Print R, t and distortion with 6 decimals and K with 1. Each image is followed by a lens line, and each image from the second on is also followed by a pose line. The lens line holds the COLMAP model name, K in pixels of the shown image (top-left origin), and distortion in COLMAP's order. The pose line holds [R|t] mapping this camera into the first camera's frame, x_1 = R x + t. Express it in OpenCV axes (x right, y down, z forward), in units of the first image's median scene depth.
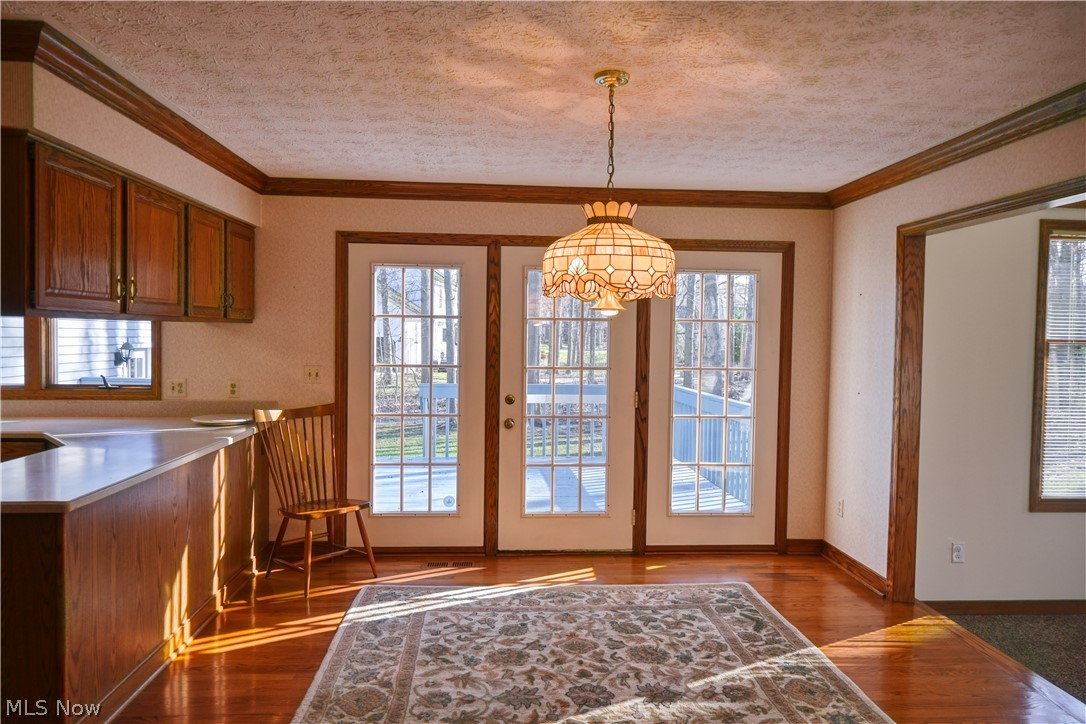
lens RADIAL K [[728.1, 0, 543.0], [0, 728.1, 362.0], [0, 0, 1]] dist [0.001635, 0.001159]
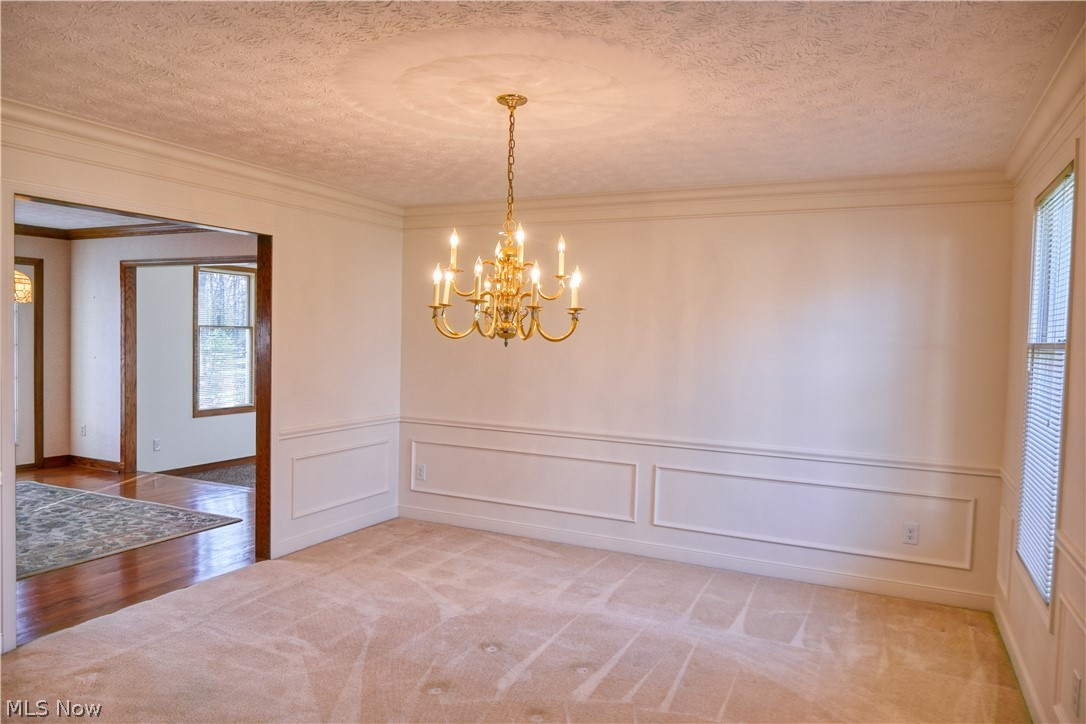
lens RADIAL K [[734.5, 0, 560.0], [0, 734.5, 353.5], [0, 0, 1]] dist [0.005948, 0.004190]
pose [[0.477091, -0.032498, 0.878253, -0.575691], [0.019035, 0.999464, 0.026643, 0.011145], [-0.878648, 0.004006, 0.477453, -0.781336]]
